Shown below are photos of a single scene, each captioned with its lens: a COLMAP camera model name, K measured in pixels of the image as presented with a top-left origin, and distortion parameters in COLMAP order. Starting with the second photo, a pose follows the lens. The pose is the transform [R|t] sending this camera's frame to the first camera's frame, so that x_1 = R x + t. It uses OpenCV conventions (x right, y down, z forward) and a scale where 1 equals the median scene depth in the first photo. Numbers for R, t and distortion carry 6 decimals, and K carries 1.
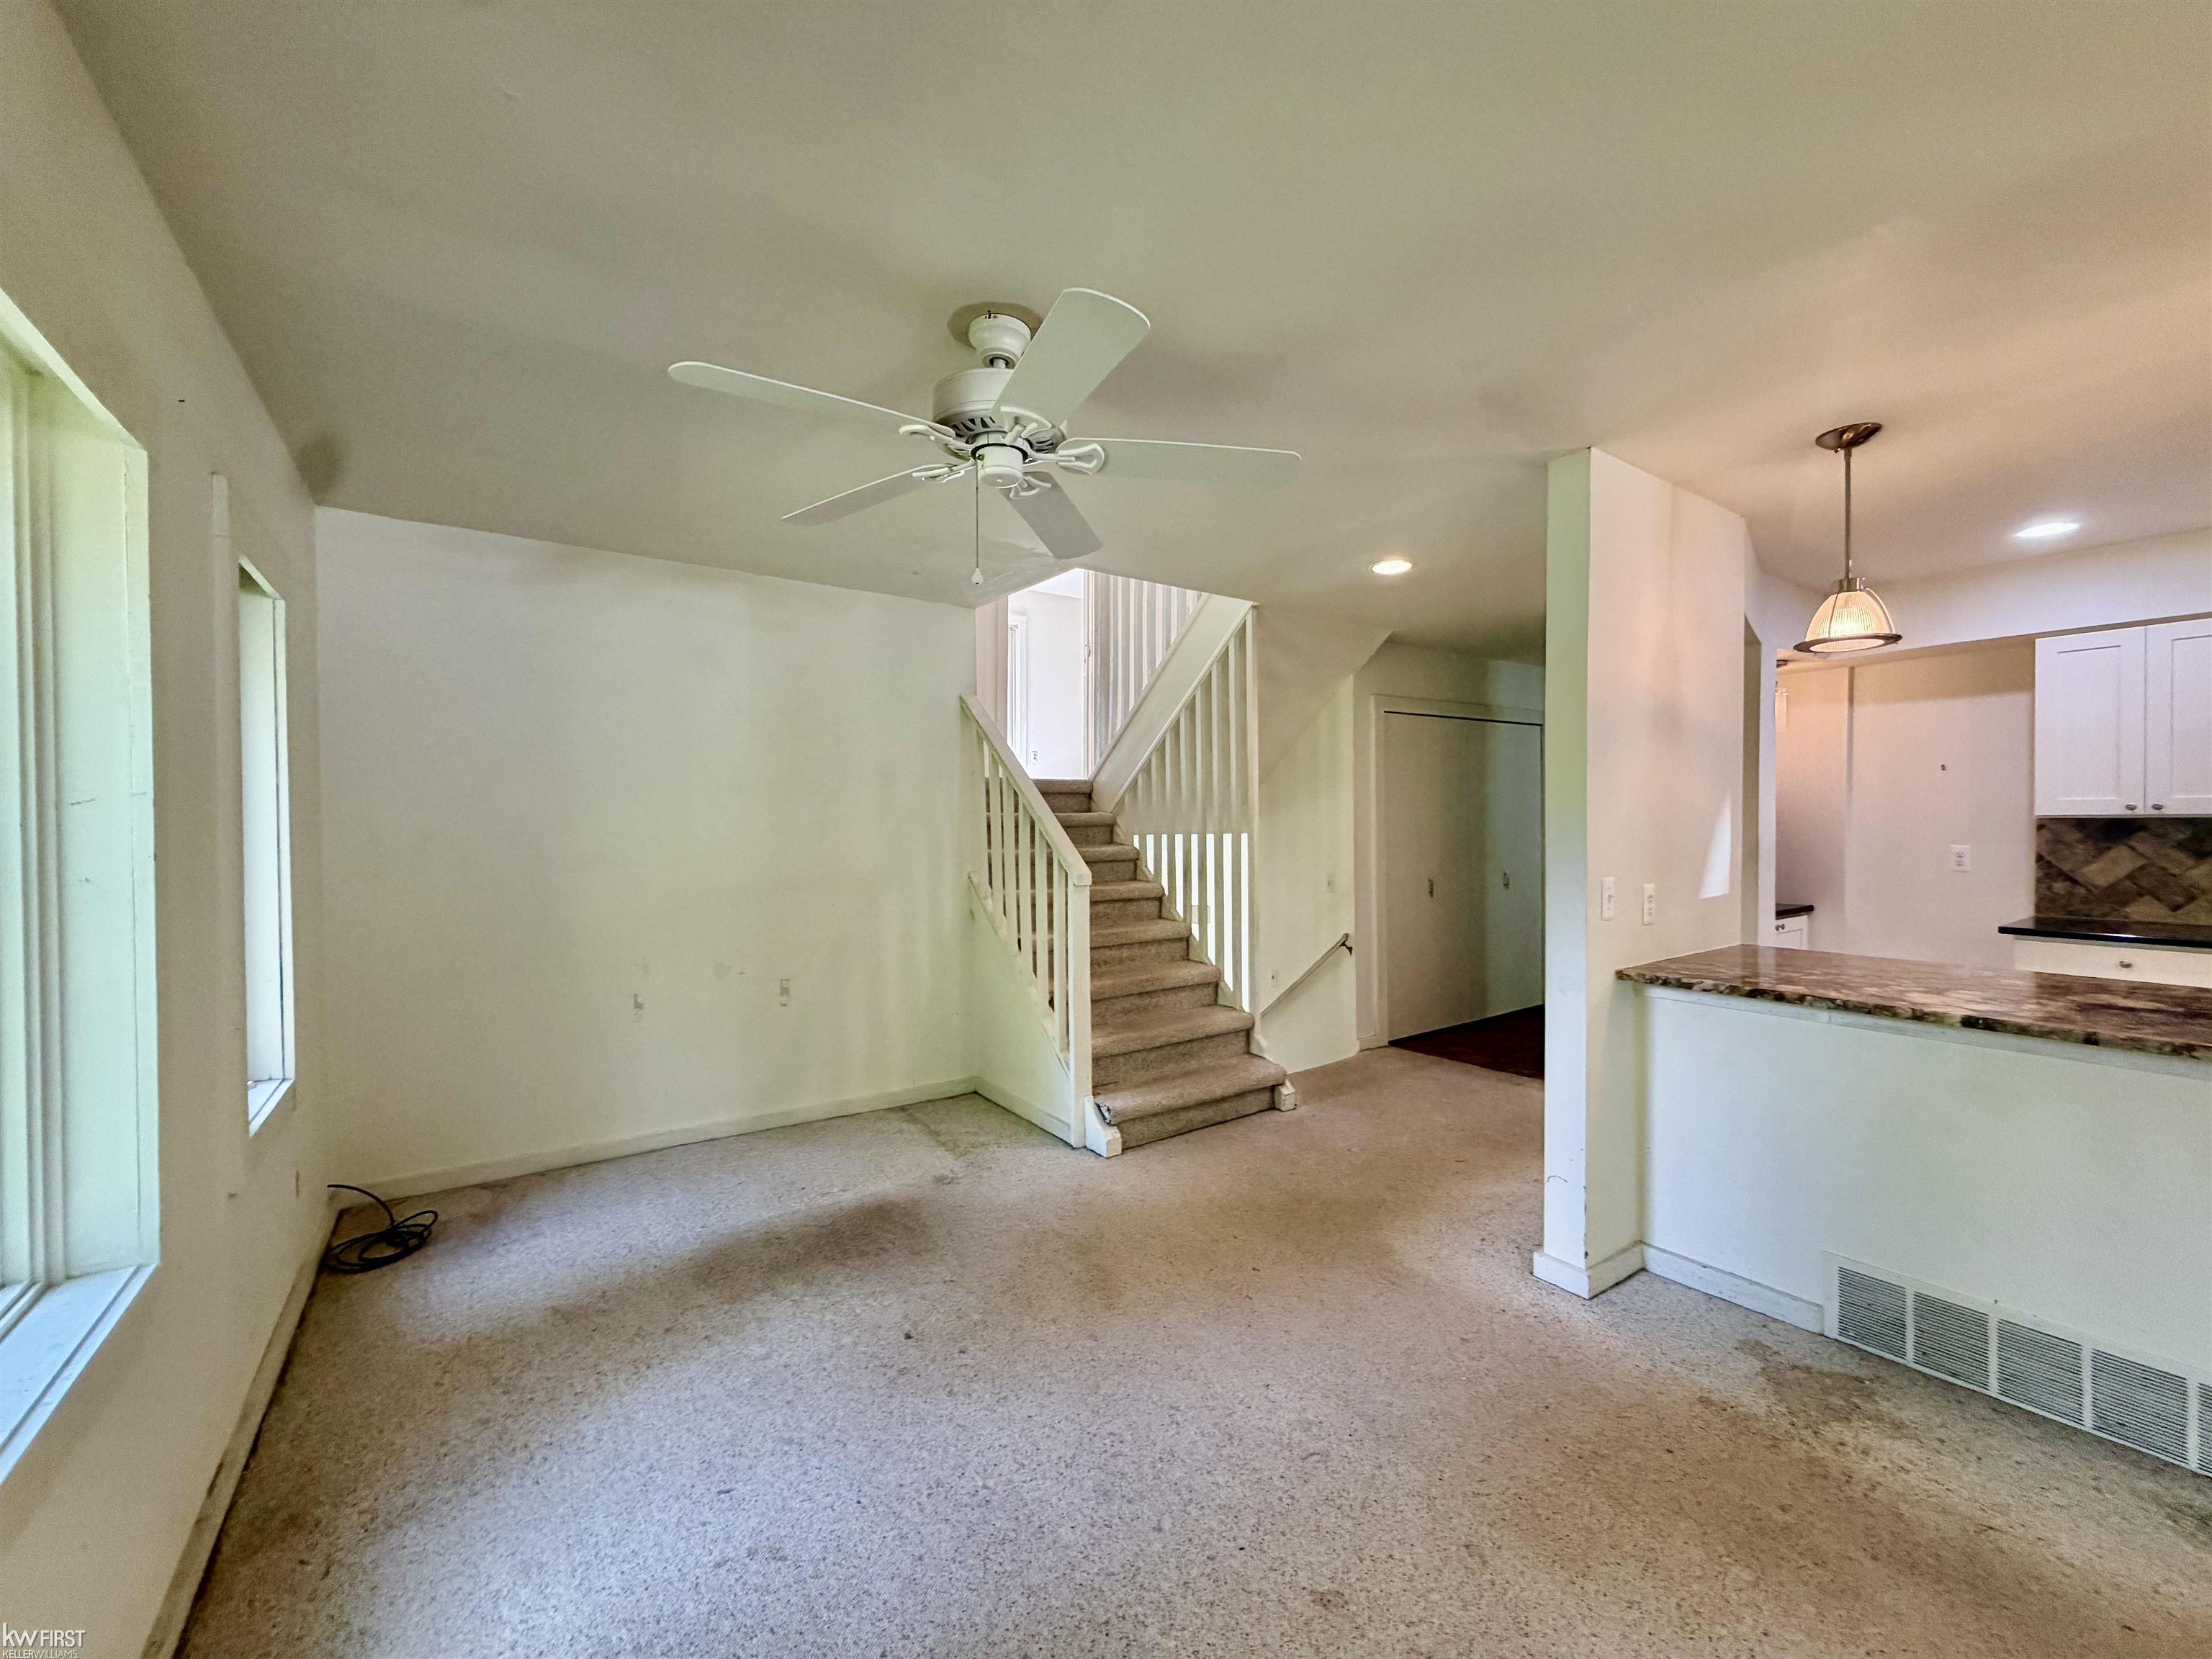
lens RADIAL K [[886.4, 0, 1079.8], [0, 886.4, 828.3], [0, 0, 1]] dist [0.001563, -0.000276]
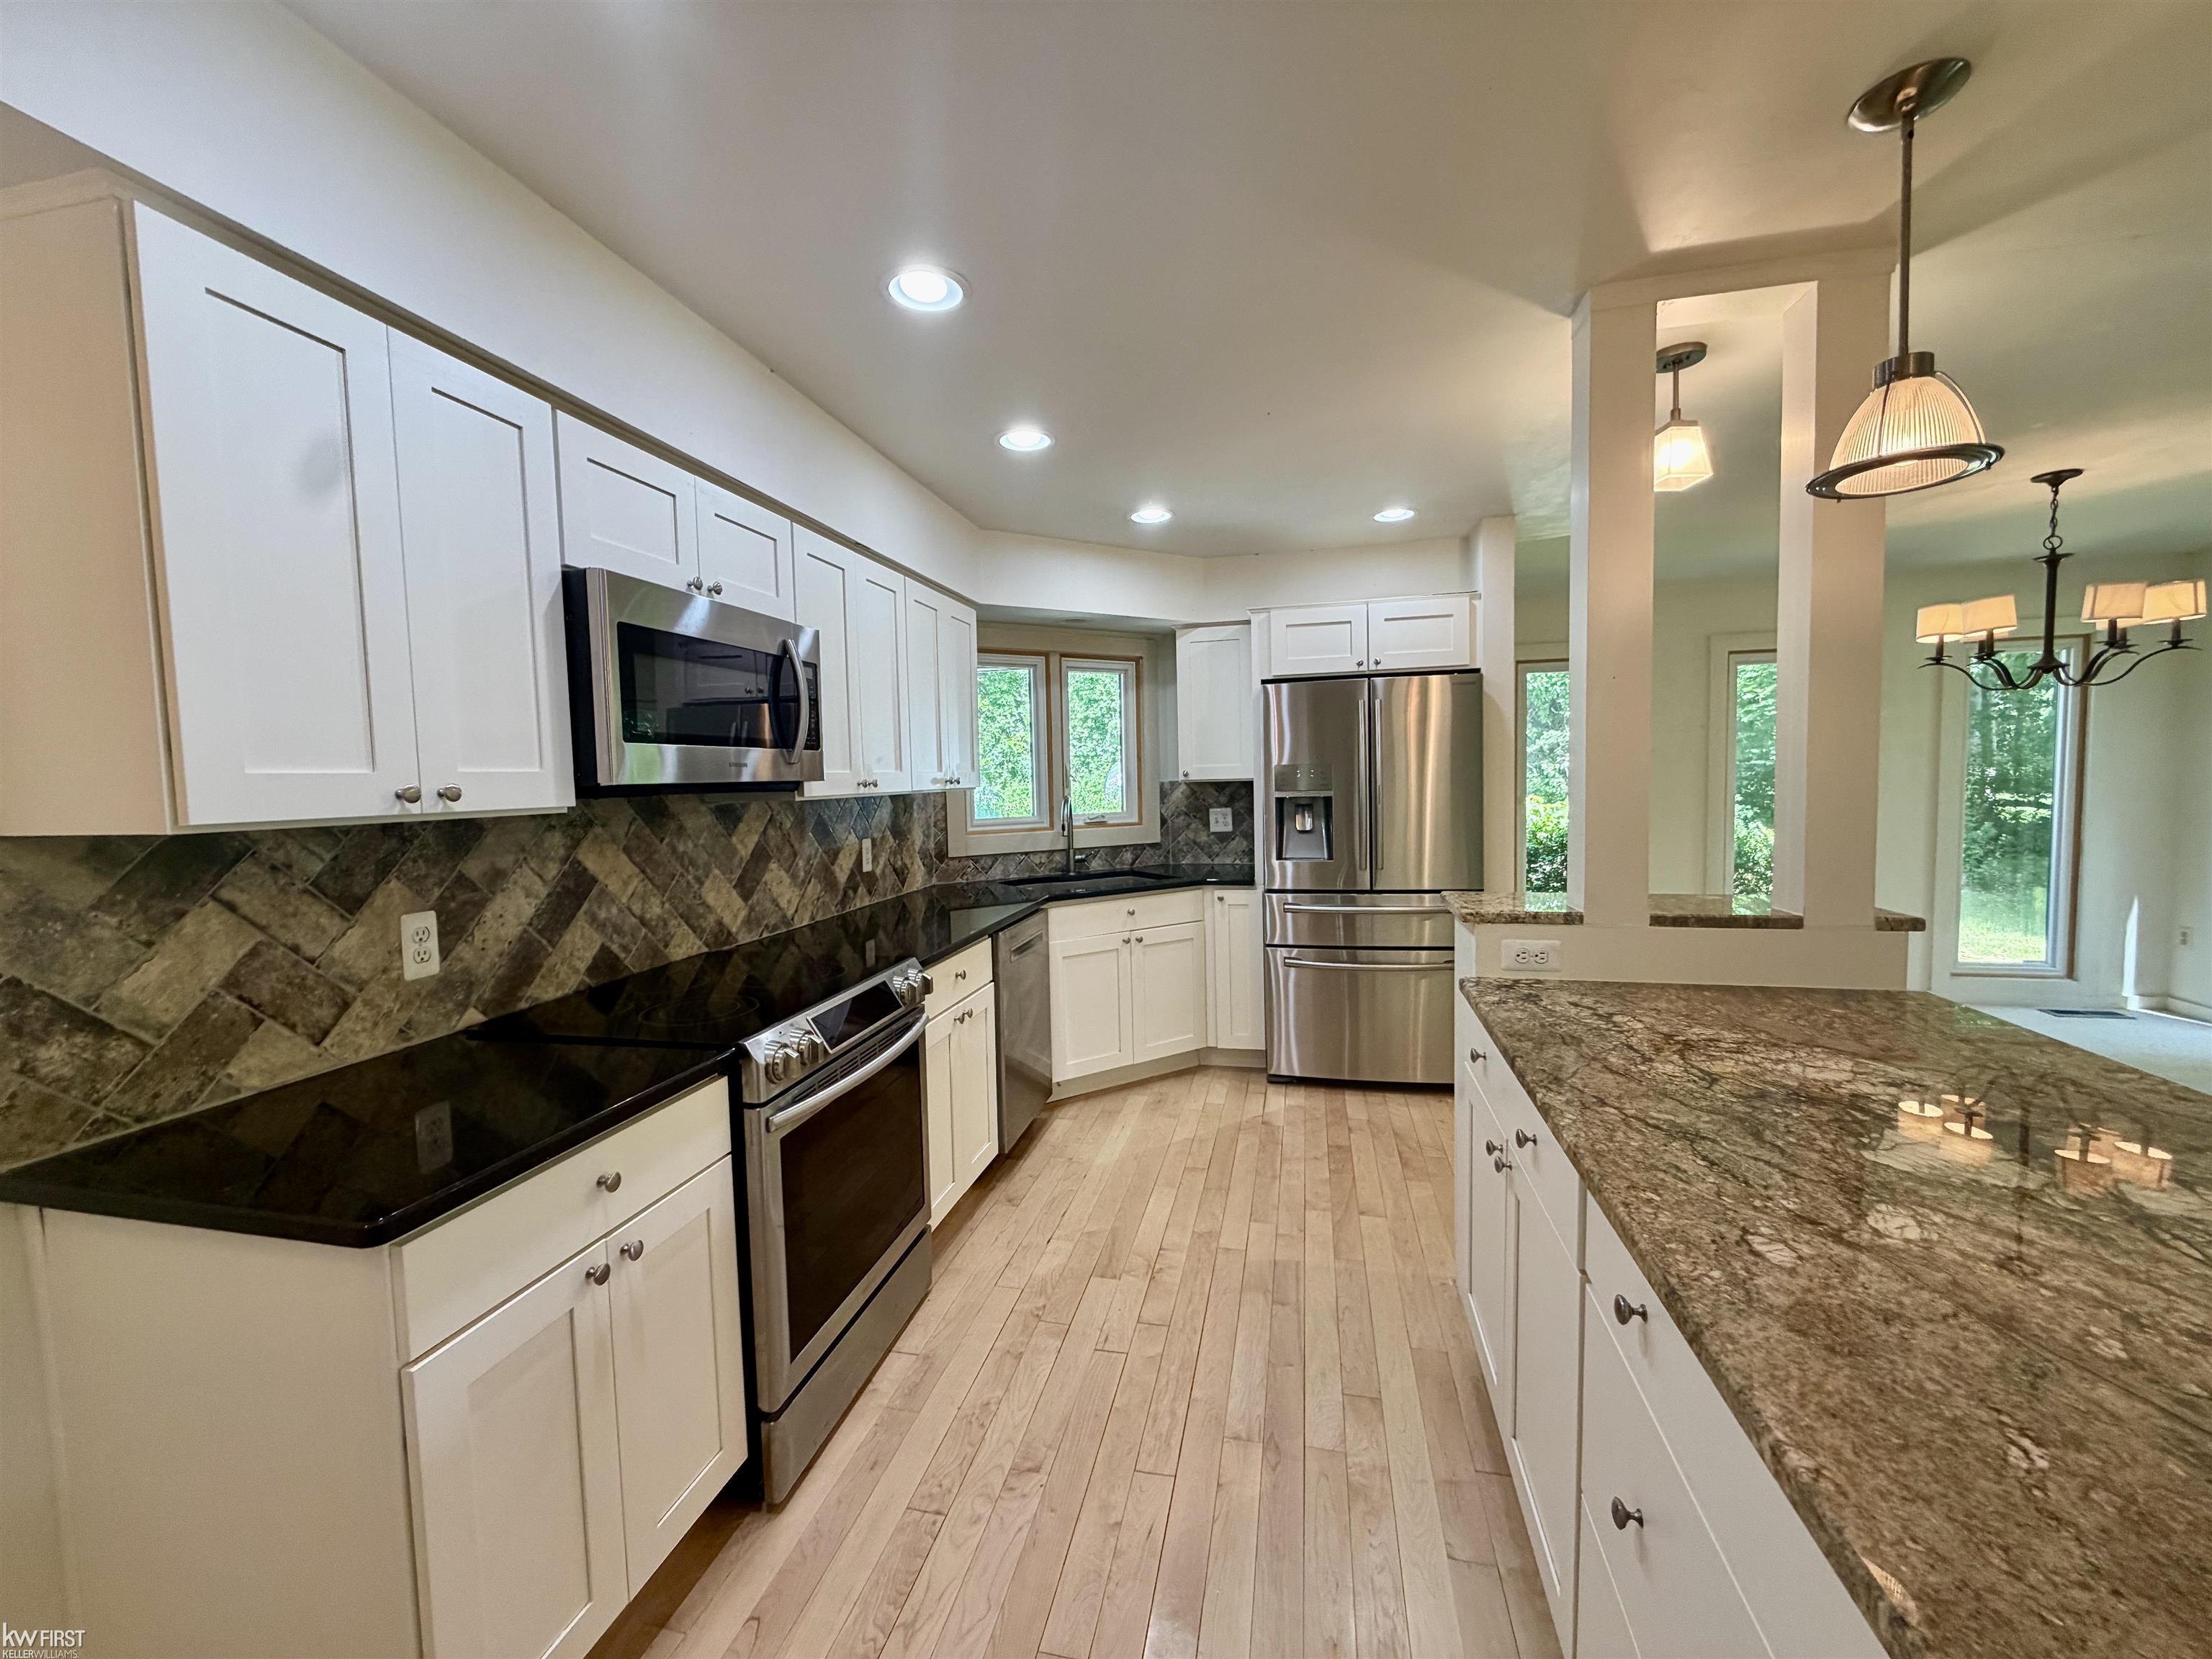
lens RADIAL K [[886.4, 0, 1114.5], [0, 886.4, 815.4], [0, 0, 1]] dist [0.001563, -0.000276]
pose [[-0.680266, -0.011718, 0.732872, 0.666101], [0.033373, 0.998340, 0.046940, -0.022999], [-0.732205, 0.056390, -0.678746, 1.008172]]
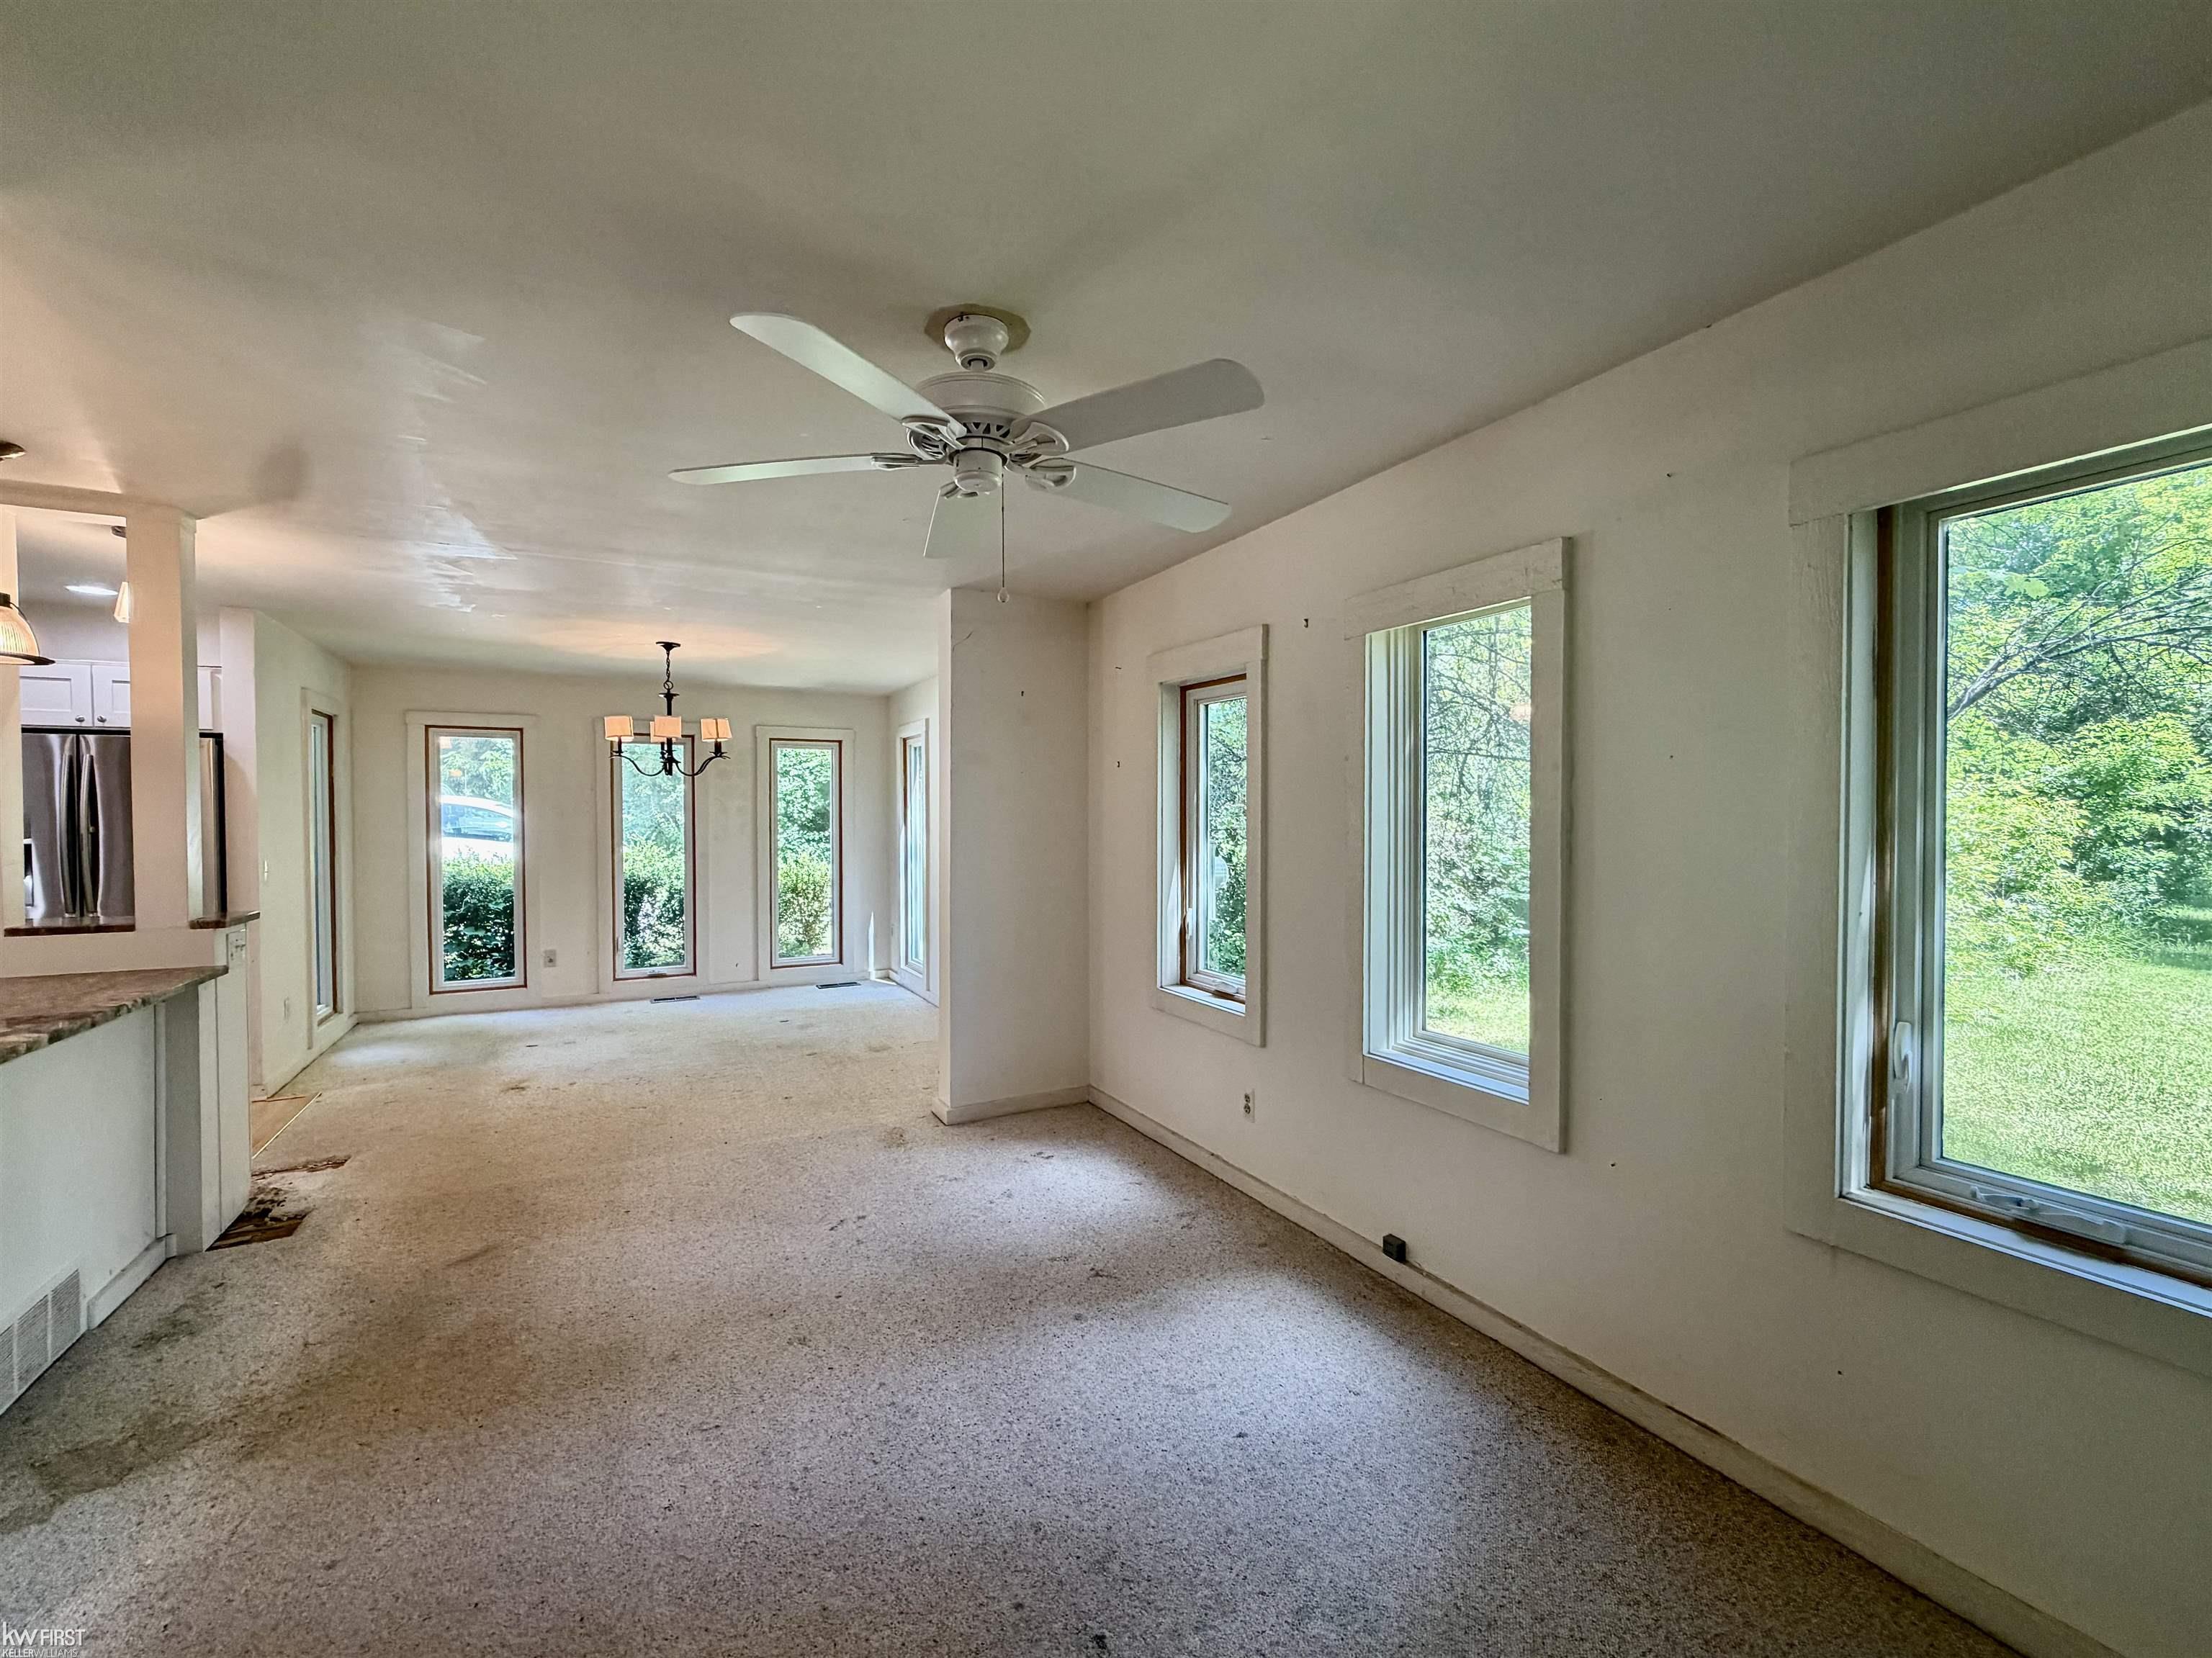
lens RADIAL K [[886.4, 0, 1078.2], [0, 886.4, 833.8], [0, 0, 1]] dist [0.001563, -0.000276]
pose [[-0.993260, 0.005512, 0.115773, -0.162930], [0.008806, 0.999570, 0.027962, -0.020277], [-0.115569, 0.028793, -0.992882, 1.043489]]
